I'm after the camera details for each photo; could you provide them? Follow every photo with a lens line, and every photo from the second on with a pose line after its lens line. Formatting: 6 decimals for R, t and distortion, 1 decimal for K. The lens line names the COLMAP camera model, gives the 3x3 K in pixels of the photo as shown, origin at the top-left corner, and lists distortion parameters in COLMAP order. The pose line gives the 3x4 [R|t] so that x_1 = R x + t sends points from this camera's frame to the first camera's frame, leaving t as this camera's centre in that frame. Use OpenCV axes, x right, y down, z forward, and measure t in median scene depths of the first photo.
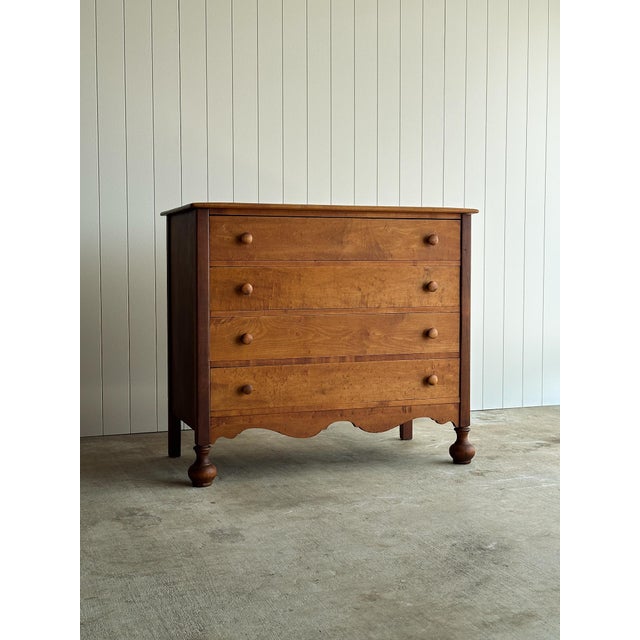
lens RADIAL K [[913.0, 0, 310.3], [0, 913.0, 309.3], [0, 0, 1]] dist [0.040871, 0.000000]
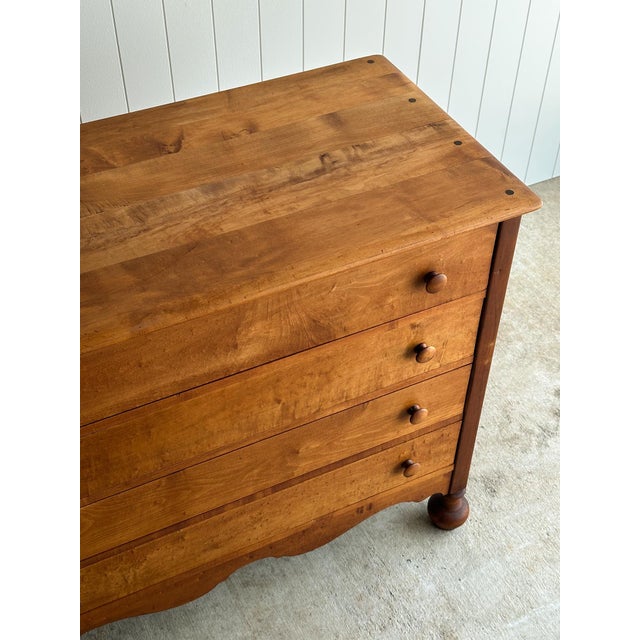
lens RADIAL K [[913.0, 0, 313.3], [0, 913.0, 314.1], [0, 0, 1]] dist [0.040871, 0.000000]
pose [[0.995536, -0.061582, 0.071525, 0.042012], [-0.000899, 0.751592, 0.659628, -0.382794], [-0.094379, -0.656747, 0.748182, 0.684794]]
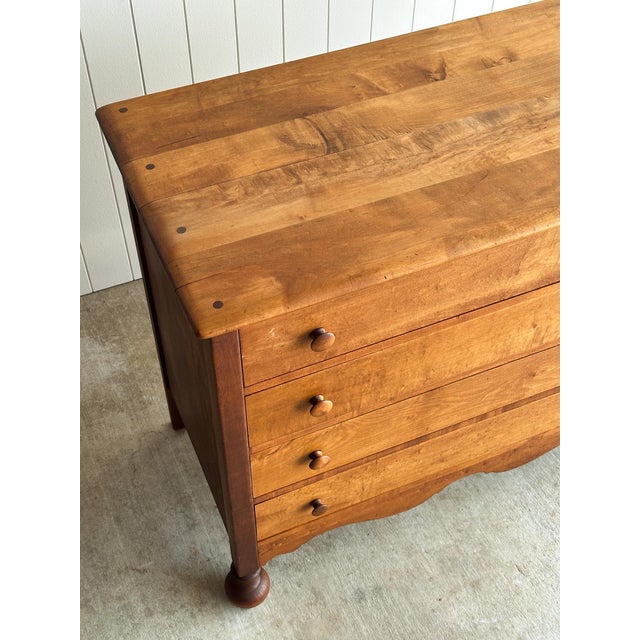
lens RADIAL K [[913.0, 0, 317.6], [0, 913.0, 325.2], [0, 0, 1]] dist [0.040871, 0.000000]
pose [[0.998165, -0.038943, 0.046377, -0.089970], [-0.006974, 0.686795, 0.726818, -0.395887], [-0.060156, -0.725807, 0.685263, 0.679260]]
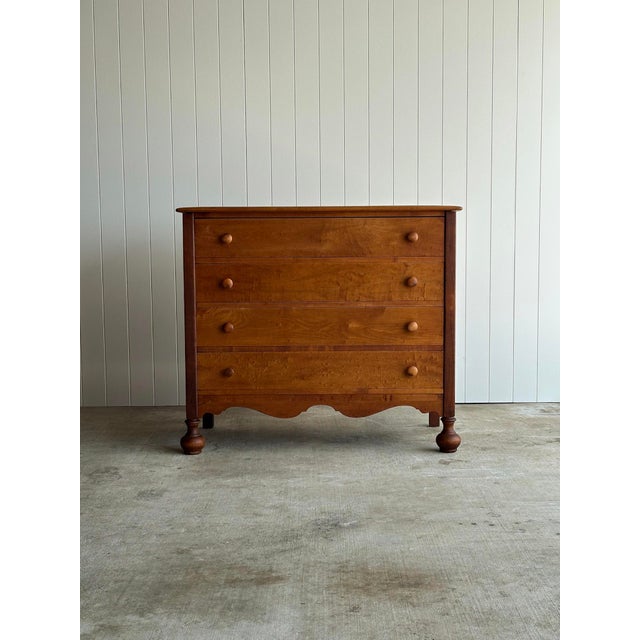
lens RADIAL K [[913.0, 0, 313.6], [0, 913.0, 325.9], [0, 0, 1]] dist [0.040871, 0.000000]
pose [[0.940668, 0.024613, -0.338434, 0.401789], [-0.011866, 0.999142, 0.039682, -0.015323], [0.339120, -0.033312, 0.940153, -0.024116]]
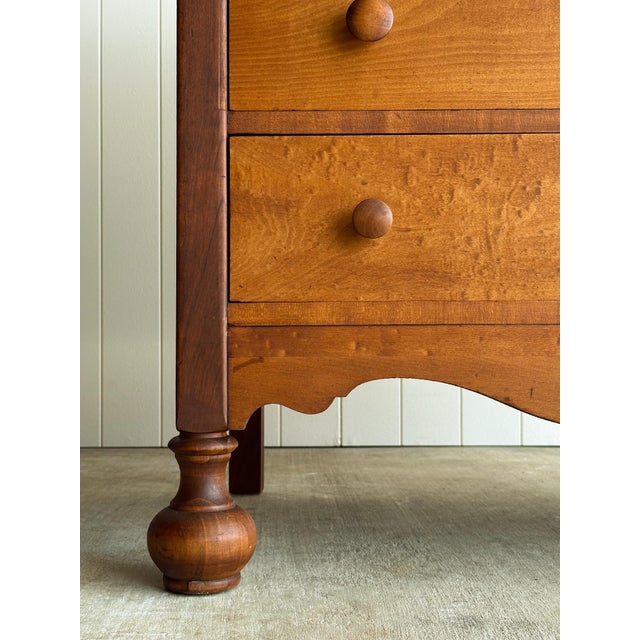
lens RADIAL K [[913.0, 0, 305.3], [0, 913.0, 329.9], [0, 0, 1]] dist [0.040871, 0.000000]
pose [[0.938137, -0.006814, -0.346197, 0.001106], [-0.017944, 0.997506, -0.068257, 0.133205], [0.345799, 0.070247, 0.935675, 0.743869]]
